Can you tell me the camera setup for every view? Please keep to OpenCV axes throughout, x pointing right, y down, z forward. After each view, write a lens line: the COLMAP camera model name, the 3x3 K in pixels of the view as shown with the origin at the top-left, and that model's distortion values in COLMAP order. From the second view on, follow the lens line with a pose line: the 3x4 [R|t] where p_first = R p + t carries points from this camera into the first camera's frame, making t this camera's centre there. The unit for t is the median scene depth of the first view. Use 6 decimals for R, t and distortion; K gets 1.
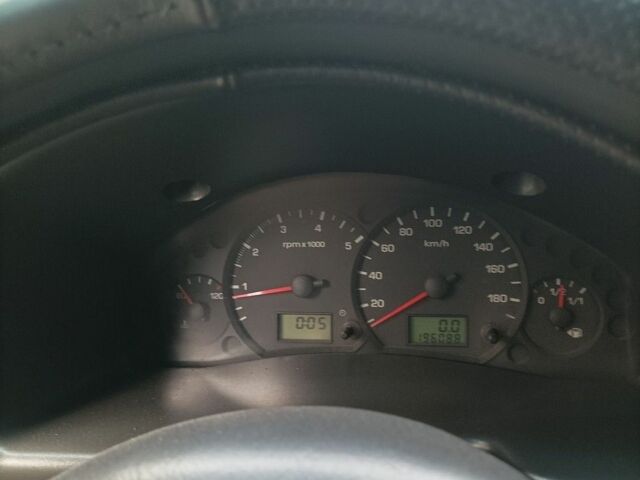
lens RADIAL K [[613.9, 0, 320.0], [0, 613.9, 240.0], [0, 0, 1]] dist [0.005794, 0.003353]
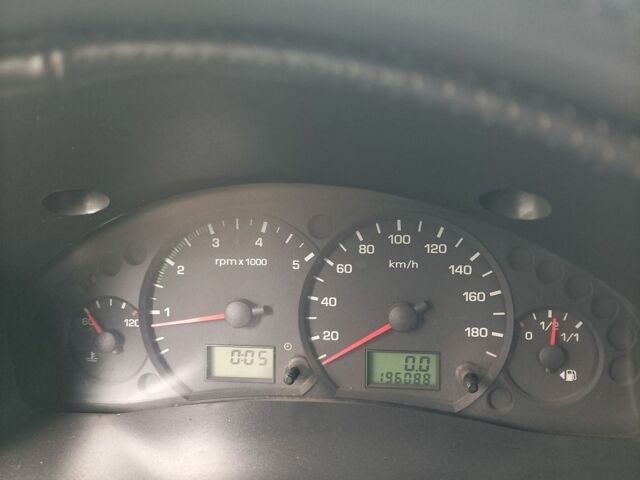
lens RADIAL K [[630.0, 0, 319.4], [0, 630.0, 229.3], [0, 0, 1]] dist [0.026077, -0.021987]
pose [[0.997760, 0.013234, 0.065577, 0.022336], [-0.014140, 0.999811, 0.013374, -0.049560], [-0.065388, -0.014272, 0.997758, 0.170455]]
